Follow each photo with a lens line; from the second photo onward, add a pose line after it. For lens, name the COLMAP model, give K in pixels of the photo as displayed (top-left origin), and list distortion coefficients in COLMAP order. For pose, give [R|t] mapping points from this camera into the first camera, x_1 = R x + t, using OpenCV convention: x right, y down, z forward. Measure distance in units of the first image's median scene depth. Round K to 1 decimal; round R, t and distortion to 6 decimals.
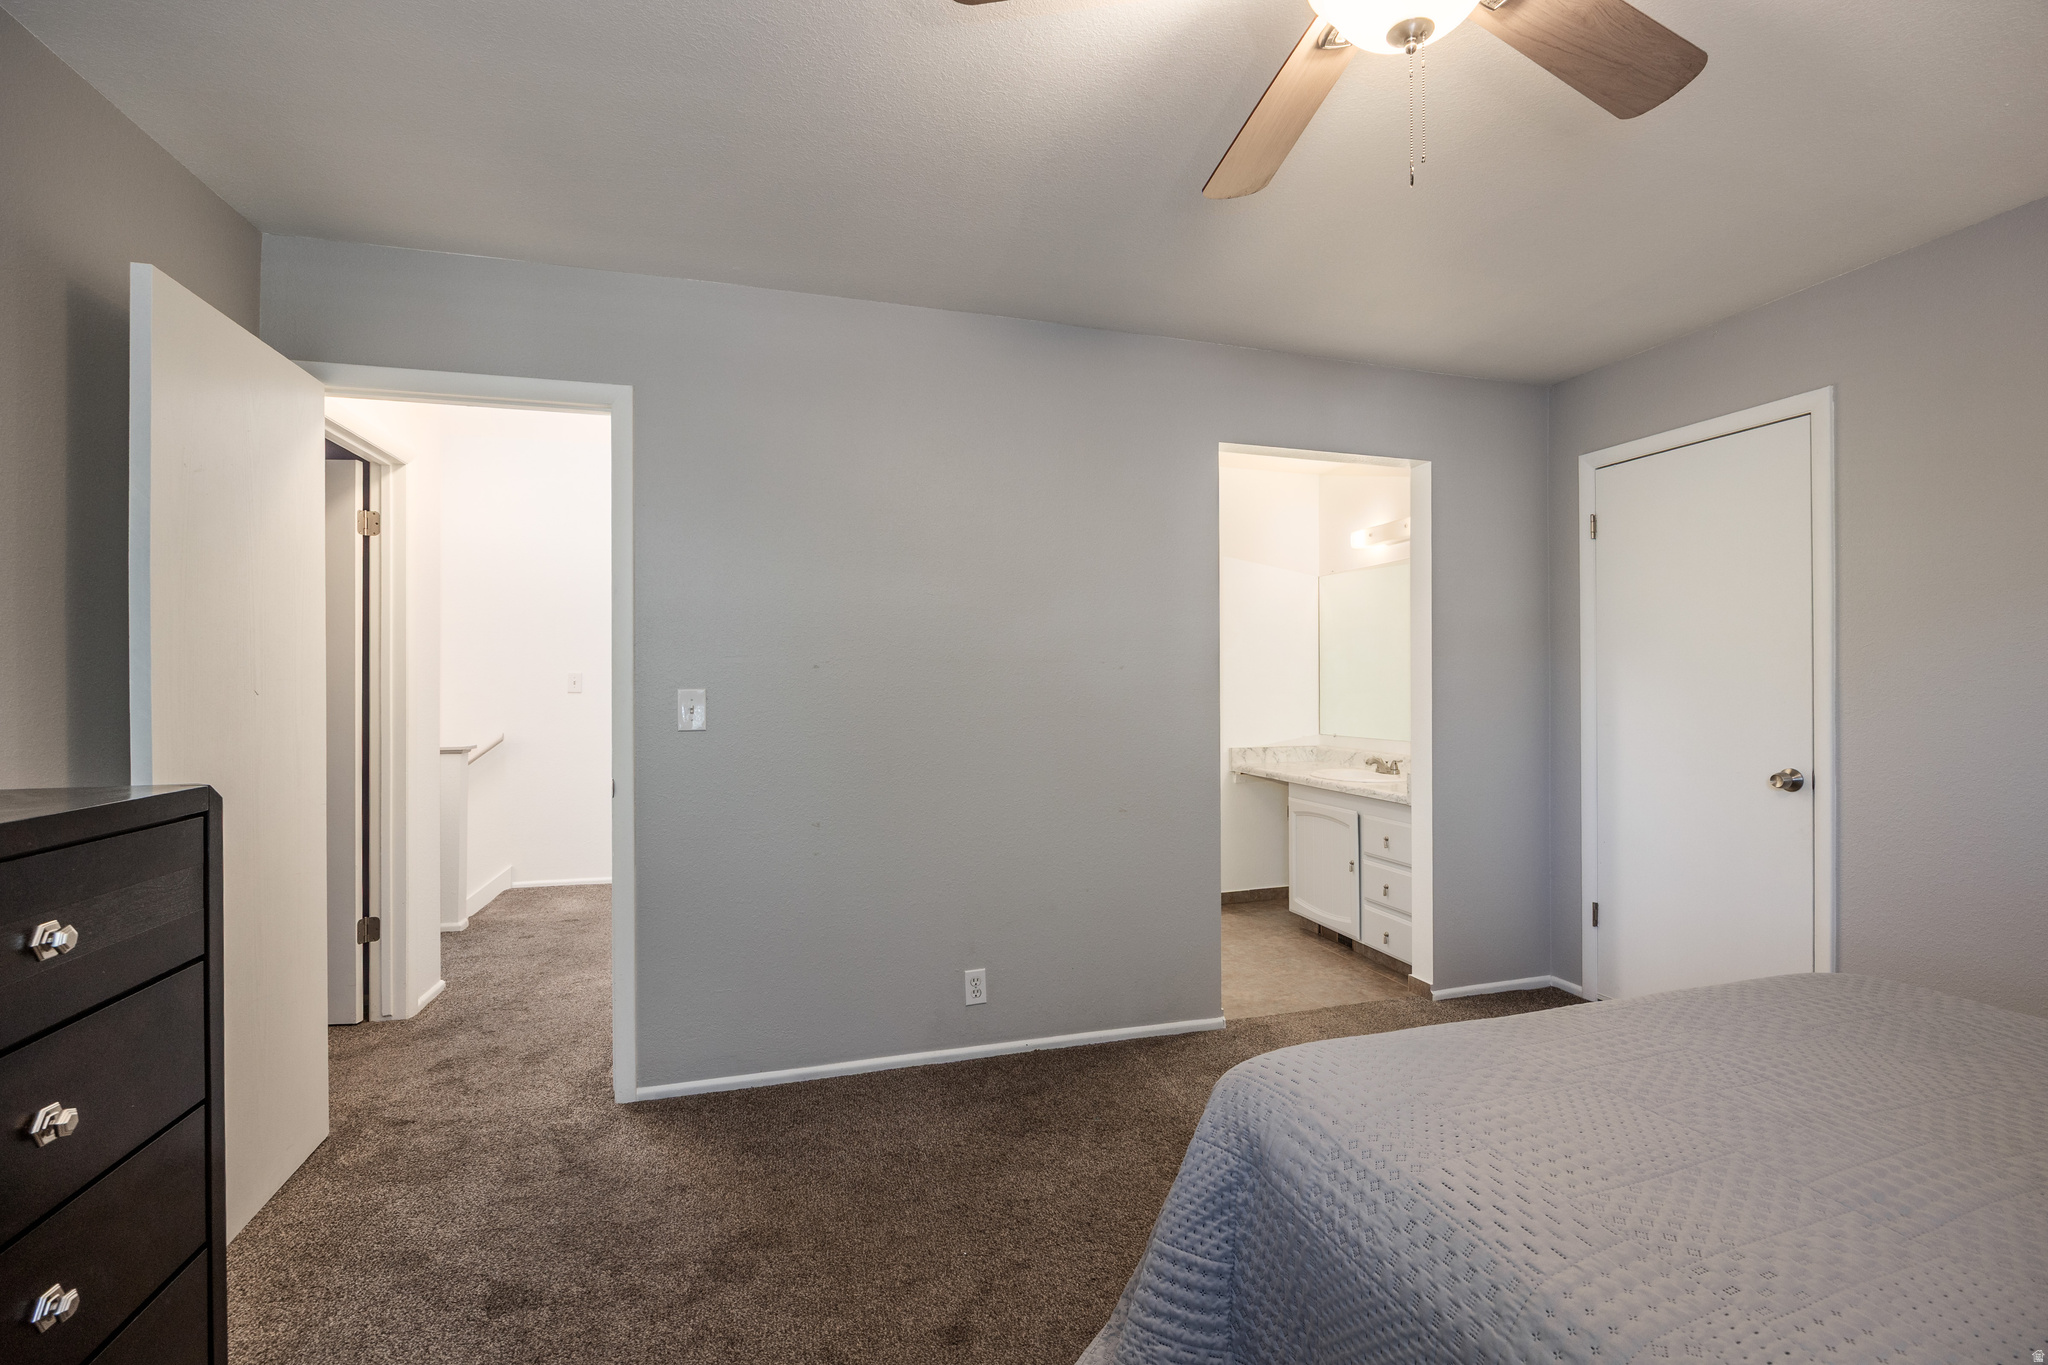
lens RADIAL K [[908.1, 0, 1024.0], [0, 908.1, 682.5], [0, 0, 1]] dist [-0.000351, -0.000109]
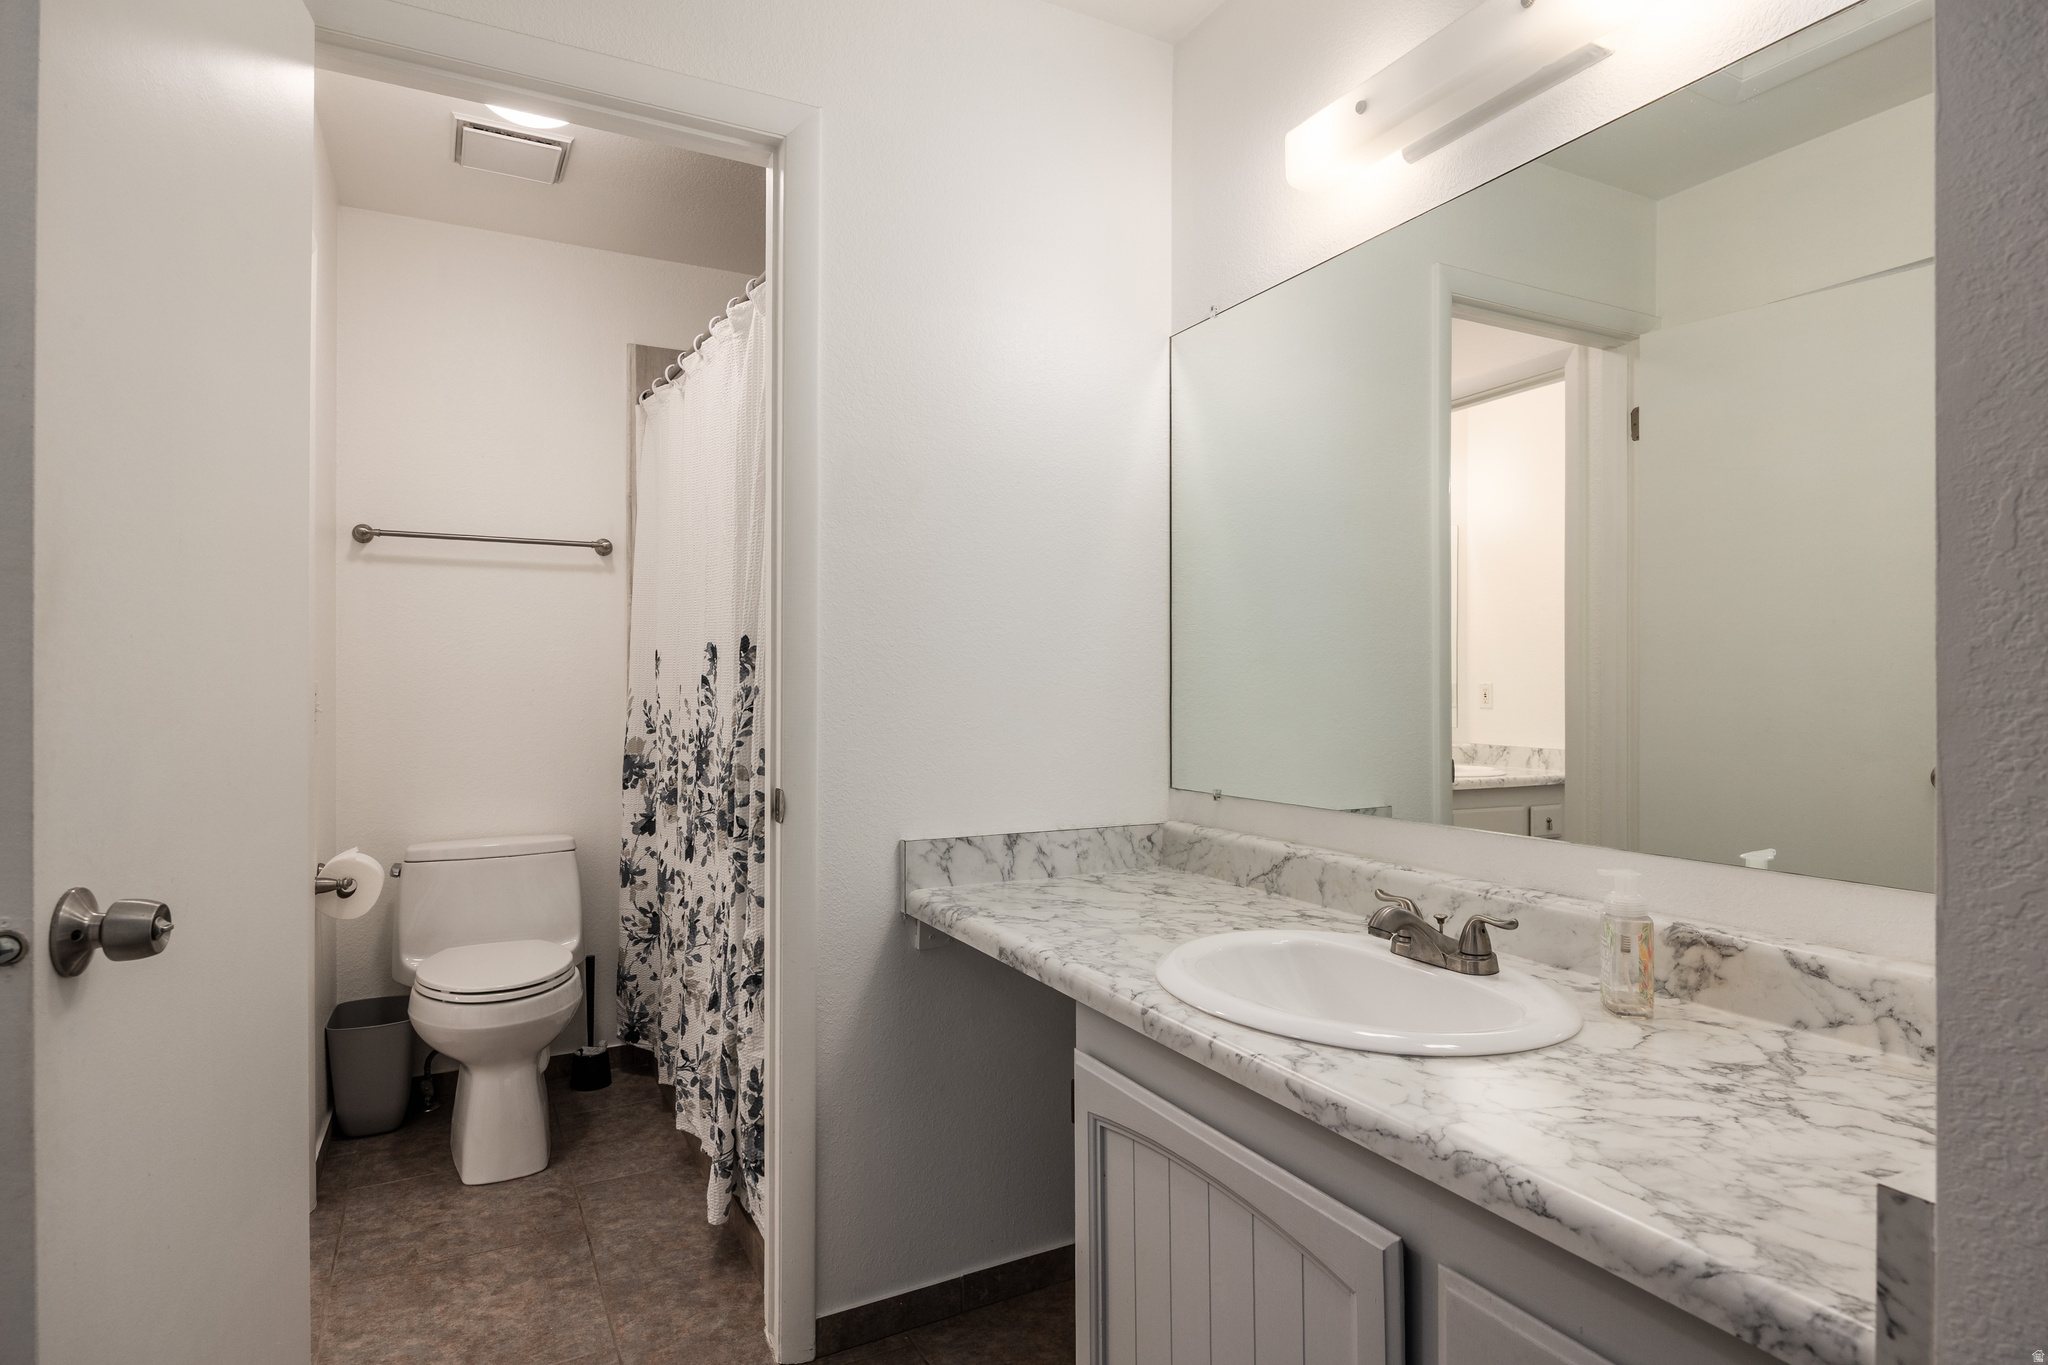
lens RADIAL K [[1075.3, 0, 1024.0], [0, 1075.3, 682.5], [0, 0, 1]] dist [-0.004009, -0.000897]
pose [[0.977516, 0.005783, 0.210784, 0.190018], [-0.005502, 0.999983, -0.001918, 0.018717], [-0.210791, 0.000715, 0.977531, 0.630157]]
